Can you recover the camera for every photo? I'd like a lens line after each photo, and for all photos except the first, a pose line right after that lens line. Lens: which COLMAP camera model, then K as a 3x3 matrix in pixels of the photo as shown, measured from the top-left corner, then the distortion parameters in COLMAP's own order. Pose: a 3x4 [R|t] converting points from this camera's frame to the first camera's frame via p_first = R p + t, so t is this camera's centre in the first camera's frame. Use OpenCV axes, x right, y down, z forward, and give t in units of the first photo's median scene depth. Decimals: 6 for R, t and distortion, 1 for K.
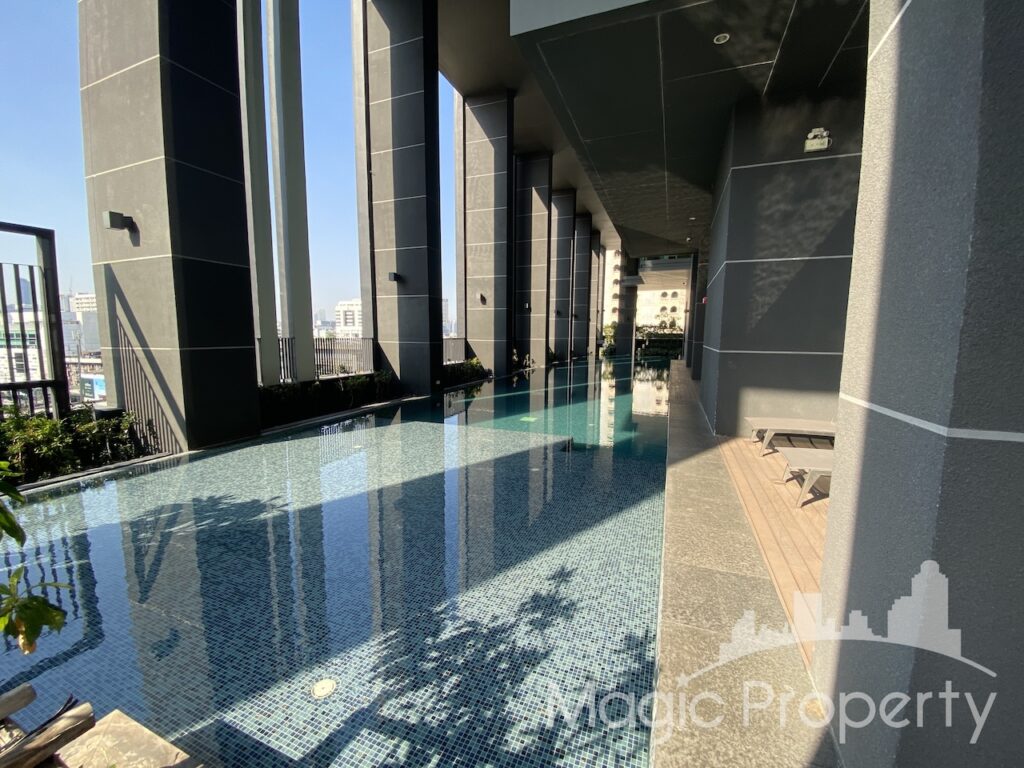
lens RADIAL K [[411.3, 0, 512.0], [0, 411.3, 384.0], [0, 0, 1]] dist [0.028644, -0.026174]
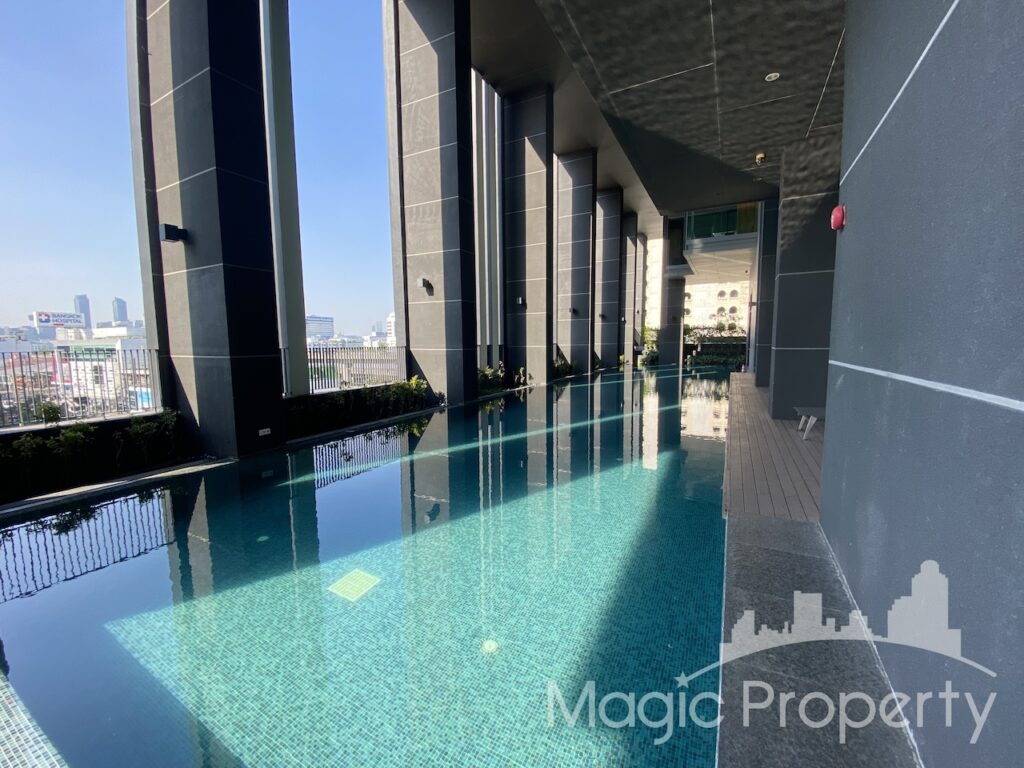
lens RADIAL K [[410.3, 0, 516.3], [0, 410.3, 375.8], [0, 0, 1]] dist [-0.000367, -0.000050]
pose [[0.993337, -0.003373, -0.115193, 0.075934], [-0.000662, 0.999388, -0.034966, -0.021962], [0.115240, 0.034809, 0.992728, 0.196482]]
